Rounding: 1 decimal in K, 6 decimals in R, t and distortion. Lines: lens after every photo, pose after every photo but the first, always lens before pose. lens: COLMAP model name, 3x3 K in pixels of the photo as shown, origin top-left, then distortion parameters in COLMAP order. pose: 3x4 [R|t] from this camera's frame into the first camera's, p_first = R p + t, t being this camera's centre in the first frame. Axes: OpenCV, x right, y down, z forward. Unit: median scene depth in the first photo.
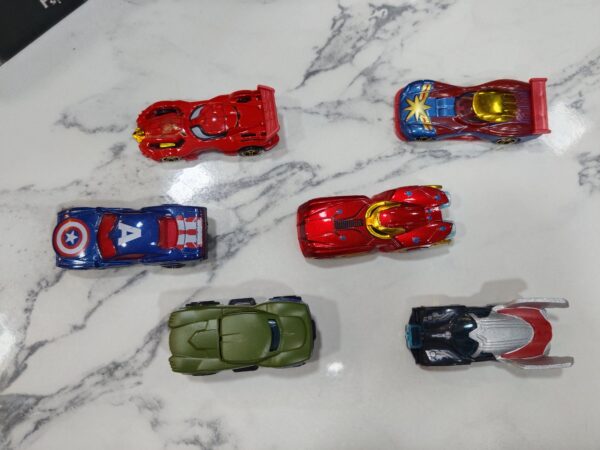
lens RADIAL K [[512.7, 0, 300.0], [0, 512.7, 225.0], [0, 0, 1]] dist [0.053598, -0.112703]
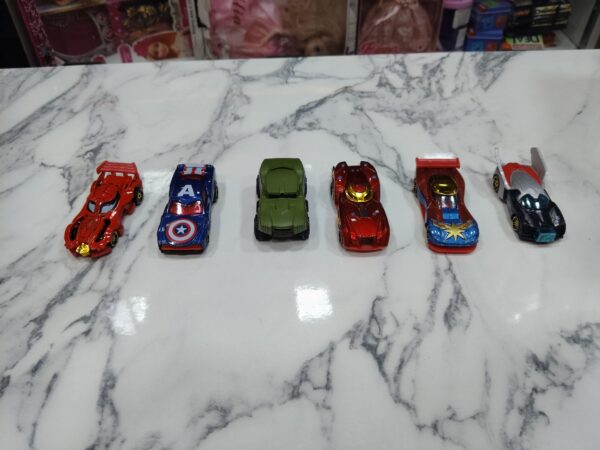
lens RADIAL K [[519.0, 0, 300.0], [0, 519.0, 225.0], [0, 0, 1]] dist [-0.019768, -0.004489]
pose [[0.615081, -0.575672, 0.538774, -0.352768], [0.781827, 0.533773, -0.322230, 0.582257], [-0.102084, 0.619425, 0.778390, -0.002609]]
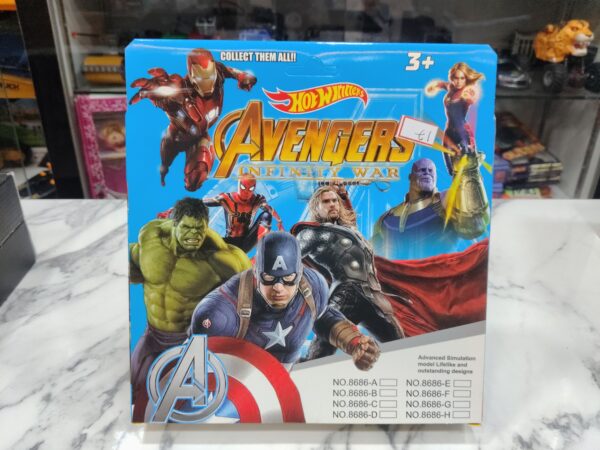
lens RADIAL K [[512.7, 0, 300.0], [0, 512.7, 225.0], [0, 0, 1]] dist [0.053598, -0.112703]
pose [[0.650215, -0.389234, 0.652470, -0.587095], [0.752048, 0.451713, -0.479977, 0.710939], [-0.107906, 0.802778, 0.586434, -0.145393]]
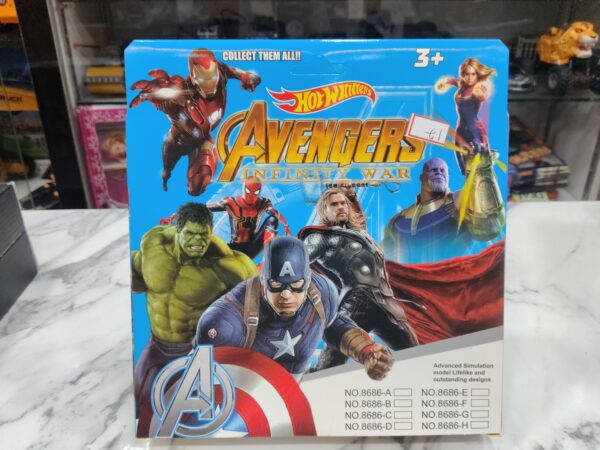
lens RADIAL K [[512.7, 0, 300.0], [0, 512.7, 225.0], [0, 0, 1]] dist [0.053598, -0.112703]
pose [[0.649330, -0.388402, 0.653846, -0.570187], [0.755180, 0.430878, -0.494011, 0.692003], [-0.089853, 0.814548, 0.573095, -0.114901]]
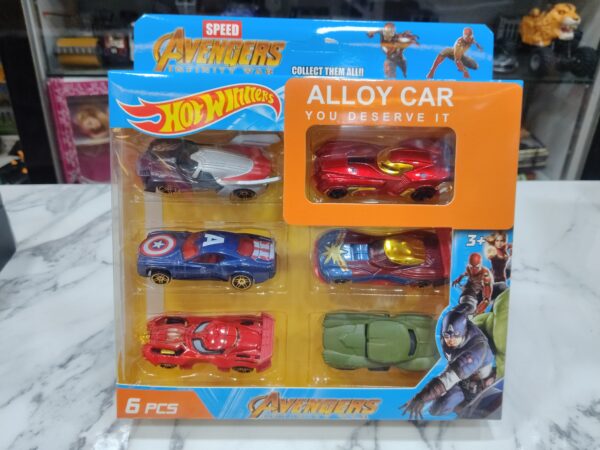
lens RADIAL K [[519.0, 0, 300.0], [0, 519.0, 225.0], [0, 0, 1]] dist [-0.019768, -0.004489]
pose [[0.612563, -0.407068, 0.677541, -0.589943], [0.779871, 0.450850, -0.434208, 0.602687], [-0.128717, 0.794374, 0.593635, -0.050401]]
